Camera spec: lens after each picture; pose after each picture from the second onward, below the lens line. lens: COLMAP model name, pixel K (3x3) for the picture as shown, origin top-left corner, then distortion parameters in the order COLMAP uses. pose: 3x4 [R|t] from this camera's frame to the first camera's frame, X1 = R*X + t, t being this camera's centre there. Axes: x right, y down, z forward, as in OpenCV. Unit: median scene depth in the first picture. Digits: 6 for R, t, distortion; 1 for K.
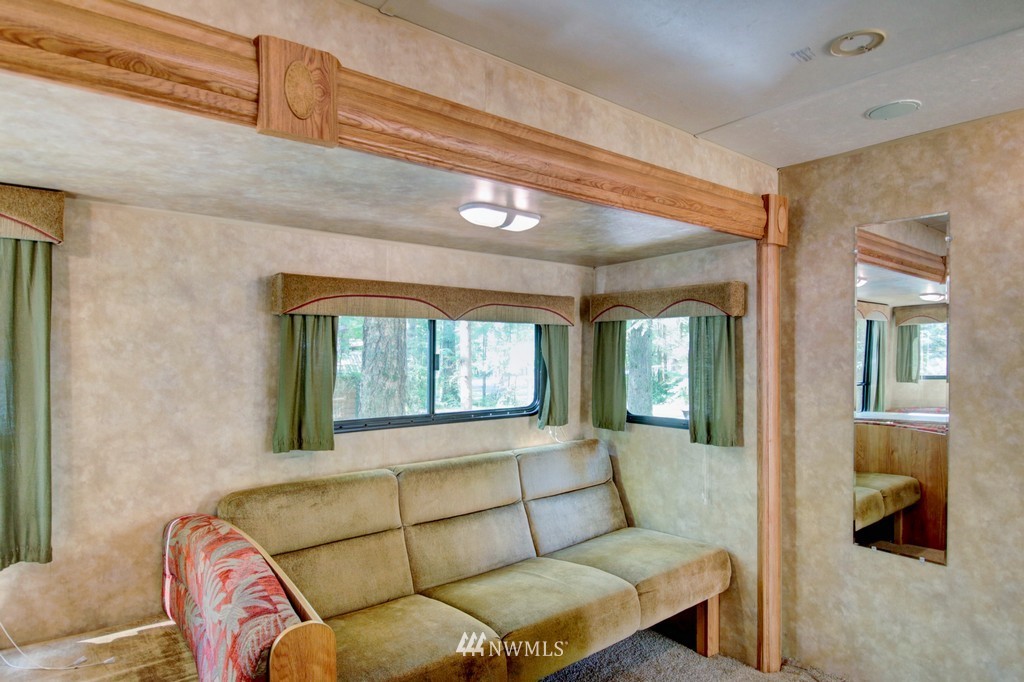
lens RADIAL K [[589.2, 0, 512.4], [0, 589.2, 357.4], [0, 0, 1]] dist [-0.000400, -0.000594]
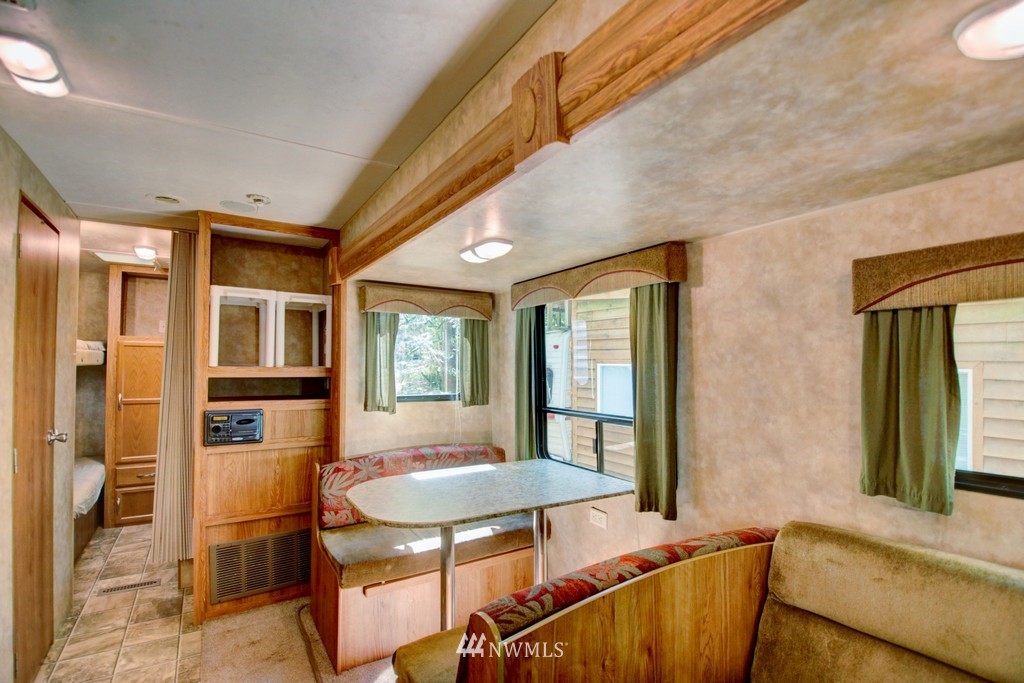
lens RADIAL K [[477.5, 0, 514.4], [0, 477.5, 352.6], [0, 0, 1]] dist [0.003520, -0.020584]
pose [[-0.118407, -0.020240, -0.992759, 0.285724], [0.000158, 0.999792, -0.020402, -0.009389], [0.992965, -0.002573, -0.118379, 0.652628]]
